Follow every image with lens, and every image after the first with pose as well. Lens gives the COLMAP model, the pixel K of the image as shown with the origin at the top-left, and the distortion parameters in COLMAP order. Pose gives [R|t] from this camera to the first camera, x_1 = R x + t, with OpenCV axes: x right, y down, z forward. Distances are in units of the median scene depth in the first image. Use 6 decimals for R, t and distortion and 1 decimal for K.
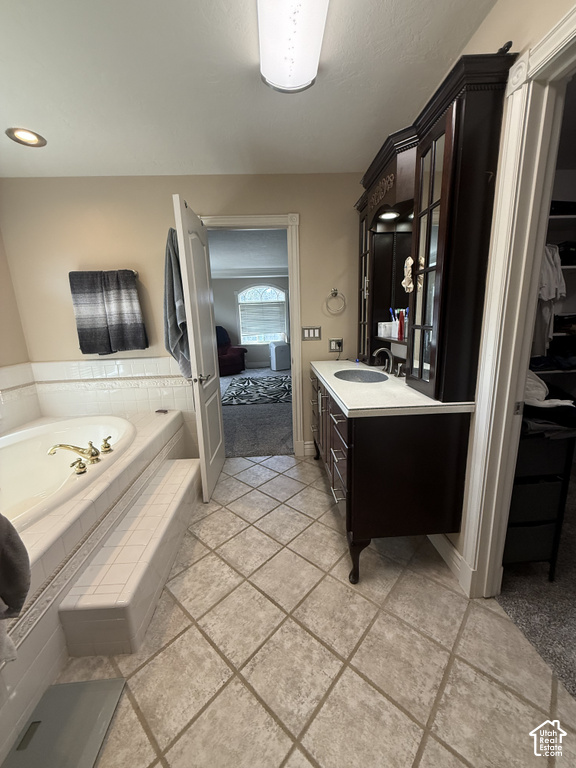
lens RADIAL K [[307.1, 0, 290.7], [0, 307.1, 381.4], [0, 0, 1]] dist [-0.000171, -0.000145]
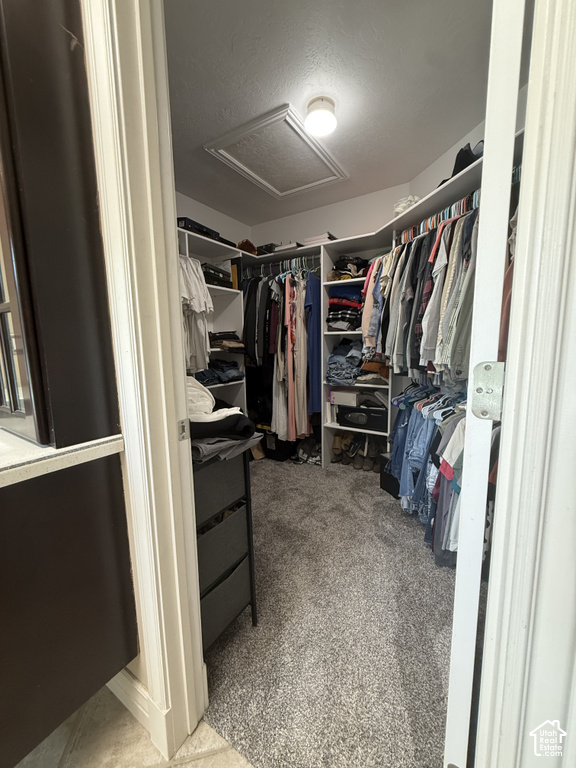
lens RADIAL K [[307.1, 0, 290.7], [0, 307.1, 383.8], [0, 0, 1]] dist [-0.000171, -0.000145]
pose [[0.581715, -0.087413, 0.808682, 0.310693], [0.169876, 0.985341, -0.015690, 0.035114], [-0.795456, 0.146503, 0.588037, 0.364183]]
